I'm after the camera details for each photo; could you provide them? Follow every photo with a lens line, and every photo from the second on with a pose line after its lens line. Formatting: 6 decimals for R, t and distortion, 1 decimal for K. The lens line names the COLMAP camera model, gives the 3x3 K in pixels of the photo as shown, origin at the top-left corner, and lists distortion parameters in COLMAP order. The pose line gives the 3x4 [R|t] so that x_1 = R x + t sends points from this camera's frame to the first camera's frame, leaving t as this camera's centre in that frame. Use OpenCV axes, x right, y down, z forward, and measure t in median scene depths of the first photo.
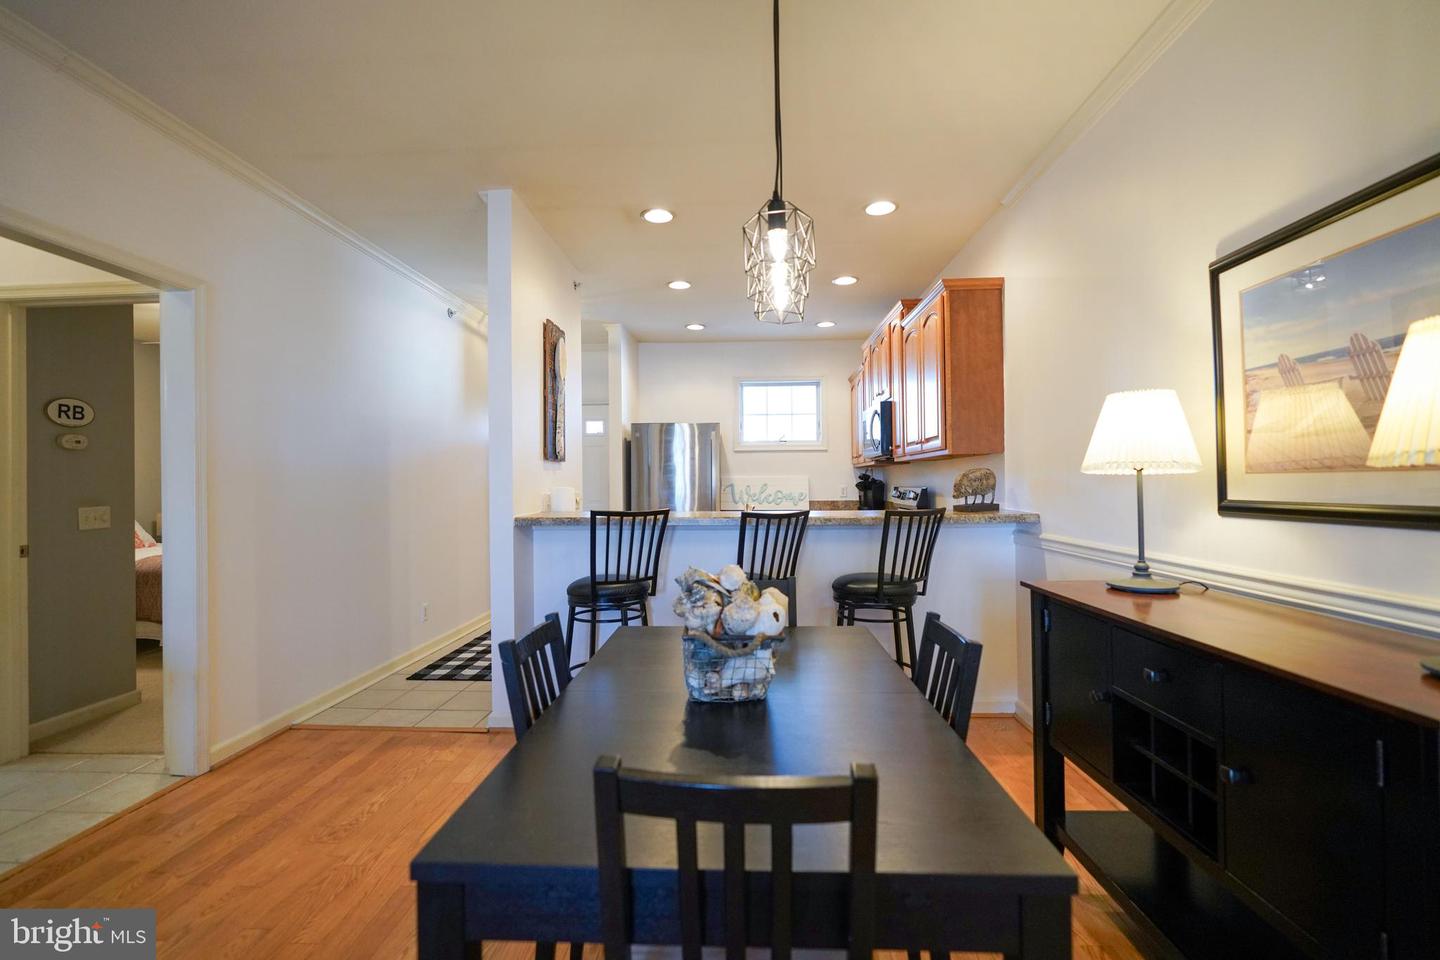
lens RADIAL K [[643.8, 0, 712.8], [0, 643.8, 480.0], [0, 0, 1]] dist [-0.011547, 0.004650]
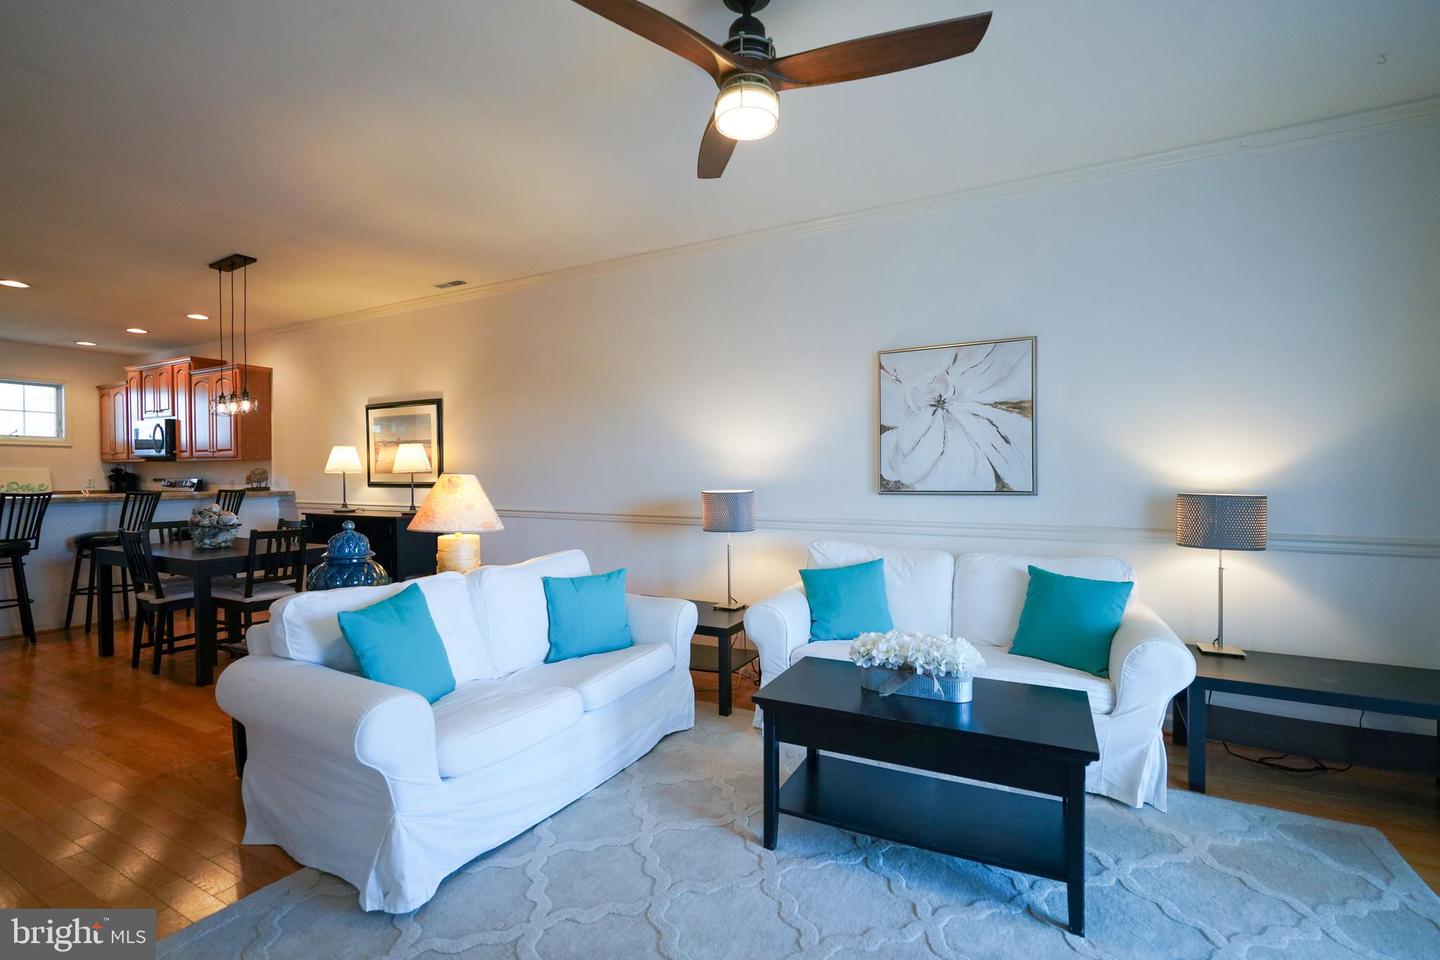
lens RADIAL K [[643.8, 0, 707.5], [0, 643.8, 482.2], [0, 0, 1]] dist [-0.011547, 0.004650]
pose [[0.427495, -0.005534, 0.904001, -0.716229], [-0.007800, 0.999921, 0.009810, -0.005554], [-0.903984, -0.011244, 0.427418, -0.987117]]
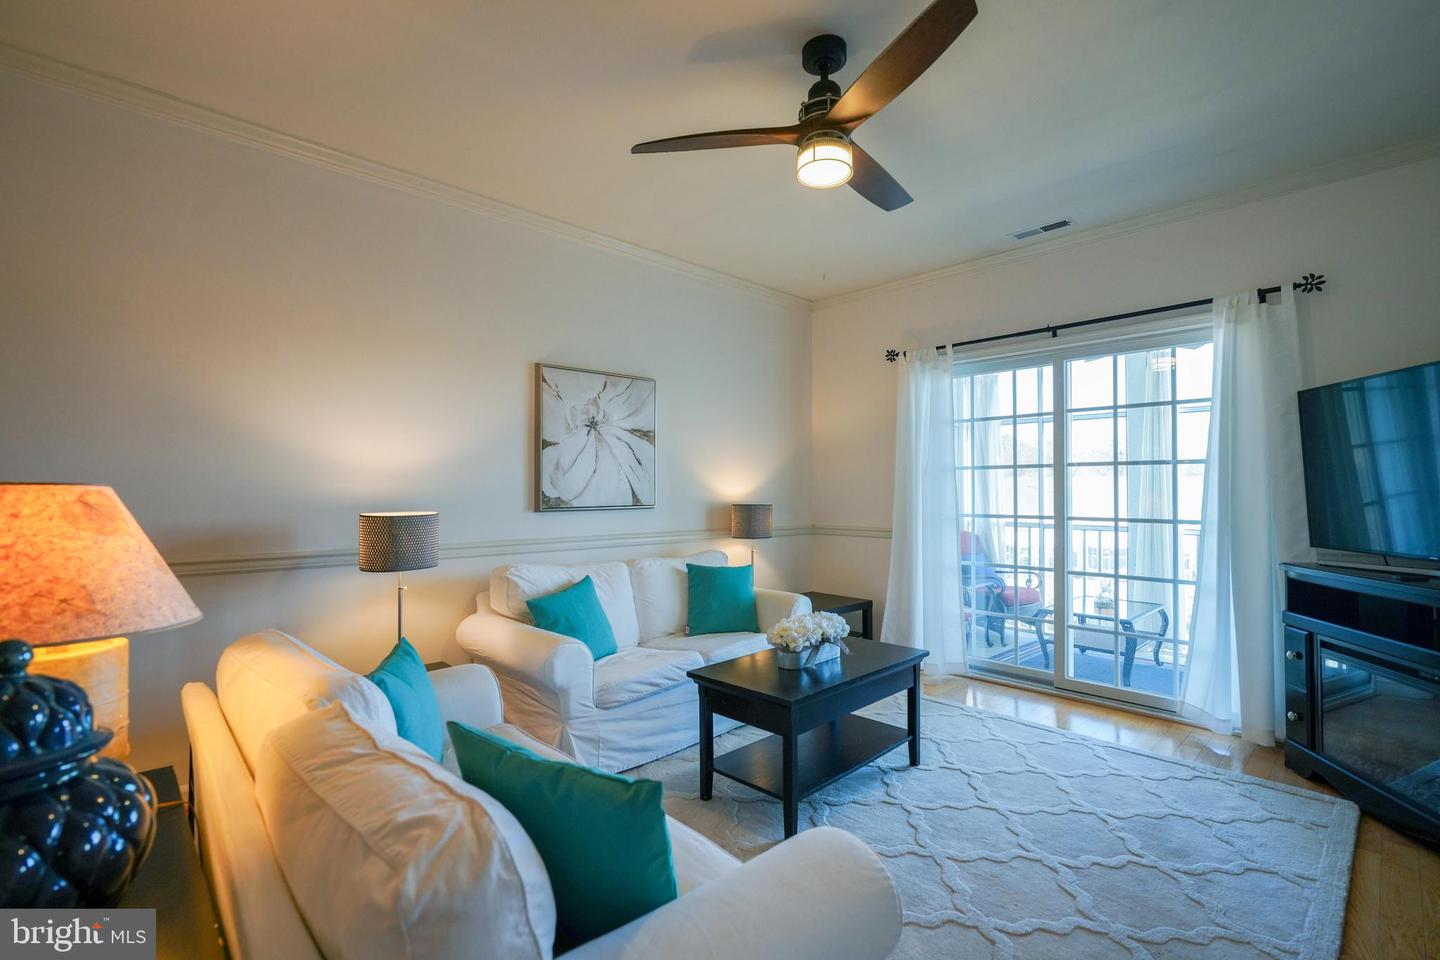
lens RADIAL K [[643.8, 0, 712.1], [0, 643.8, 484.4], [0, 0, 1]] dist [-0.011547, 0.004650]
pose [[-0.723873, 0.014273, 0.689786, -0.536217], [-0.000815, 0.999768, -0.021542, 0.000983], [-0.689933, -0.016156, -0.723693, -0.253079]]
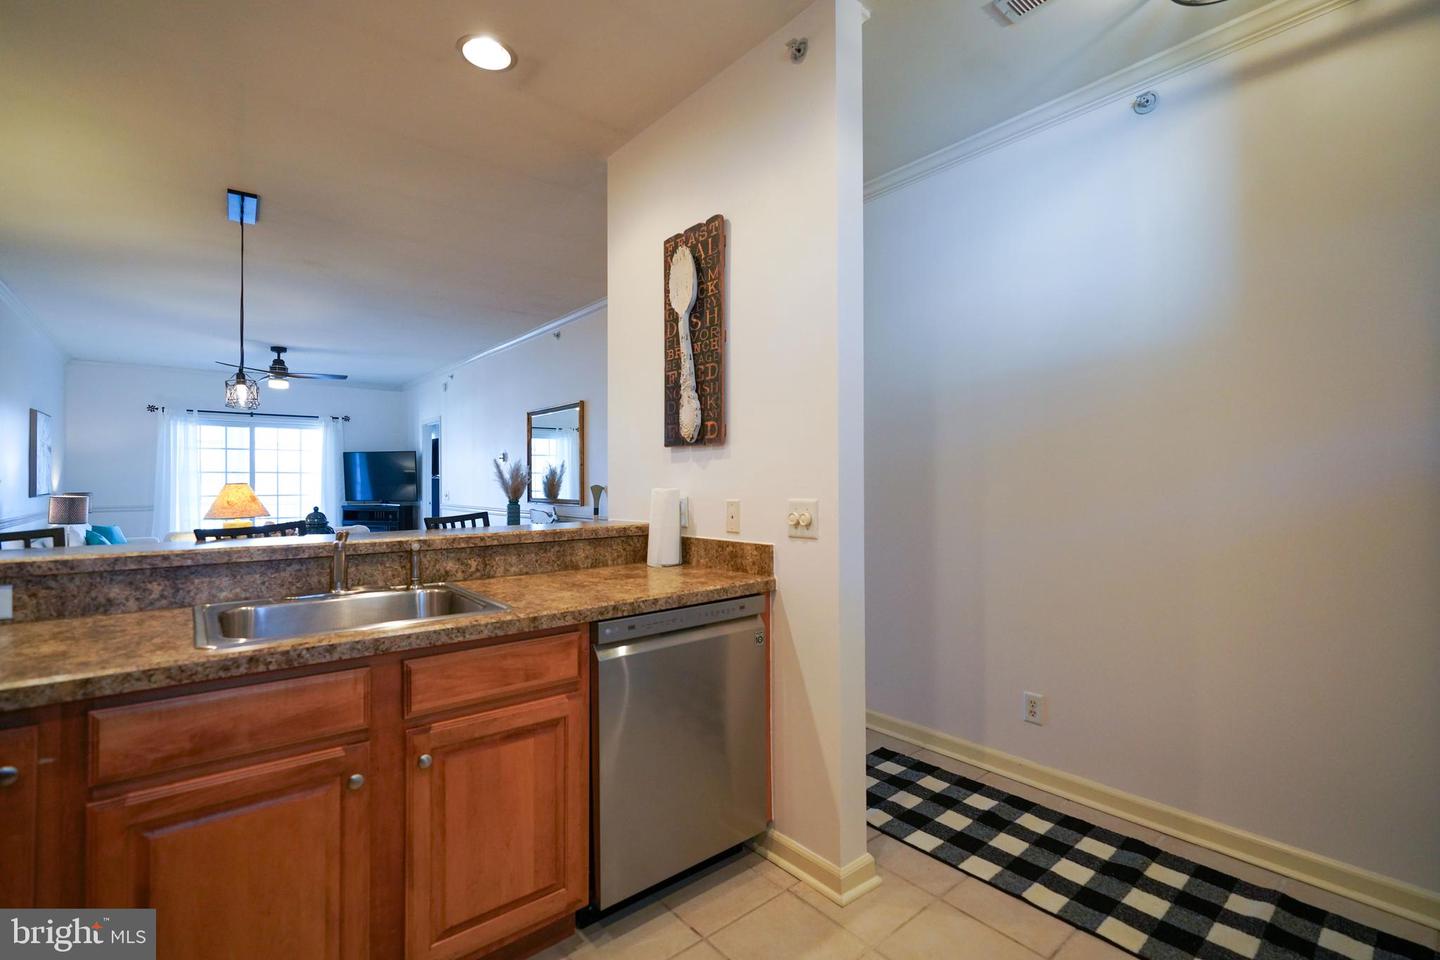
lens RADIAL K [[643.8, 0, 708.1], [0, 643.8, 482.2], [0, 0, 1]] dist [-0.011547, 0.004650]
pose [[-0.737419, 0.010406, -0.675355, 0.180977], [0.013640, 0.999907, 0.000513, 0.005389], [0.675298, -0.008833, -0.737492, 1.635673]]
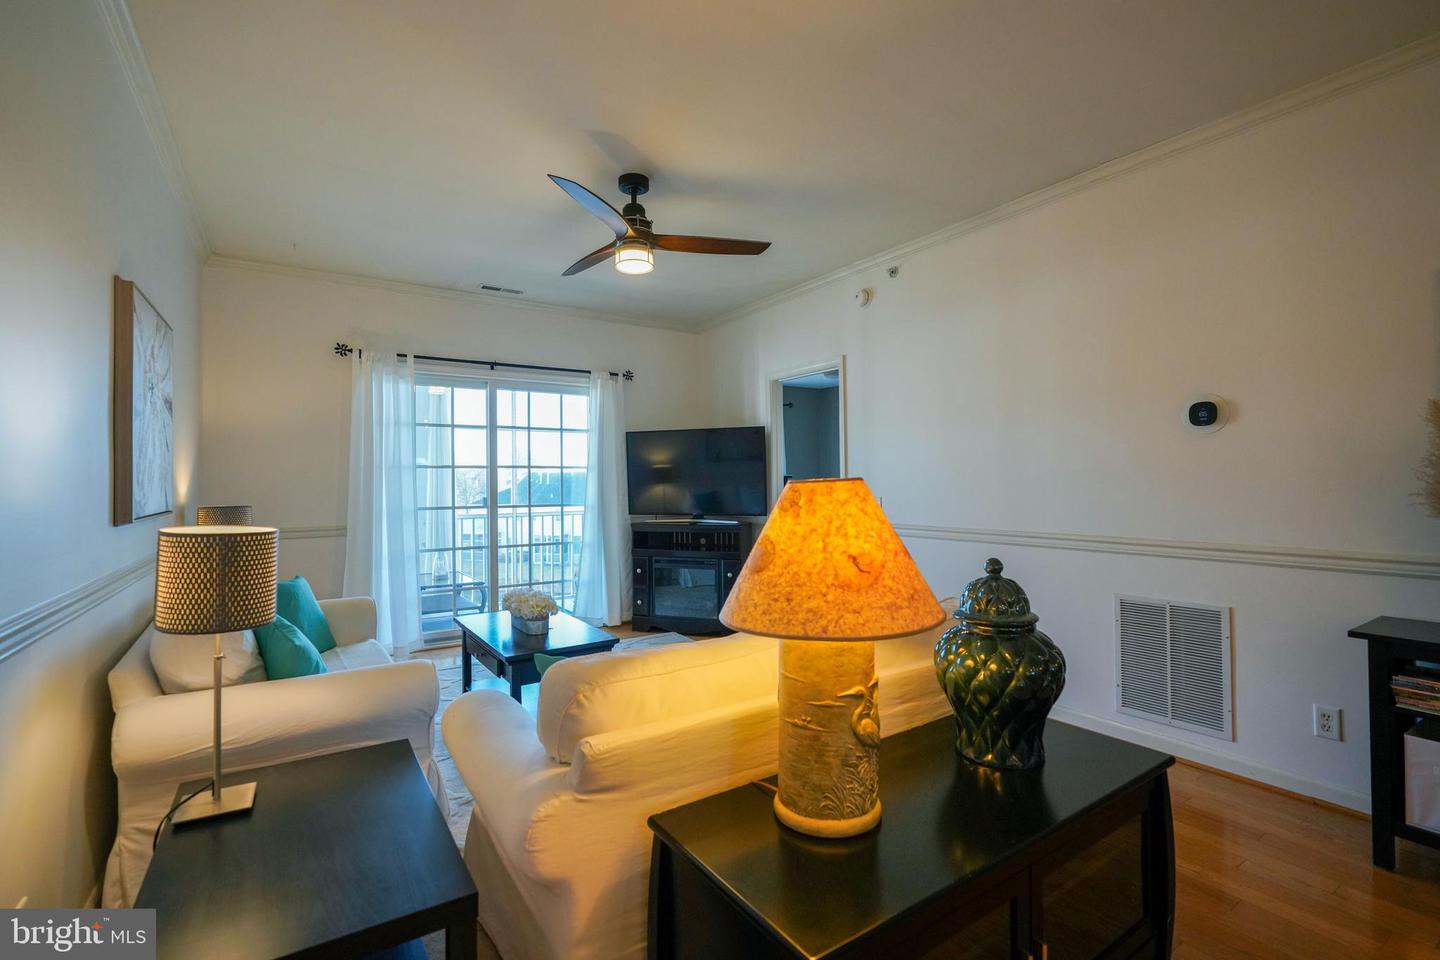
lens RADIAL K [[643.8, 0, 709.6], [0, 643.8, 479.1], [0, 0, 1]] dist [-0.011547, 0.004650]
pose [[-0.808902, 0.011478, -0.587832, 0.261140], [0.021410, 0.999721, -0.009941, -0.003159], [0.587554, -0.020627, -0.808922, 0.013838]]
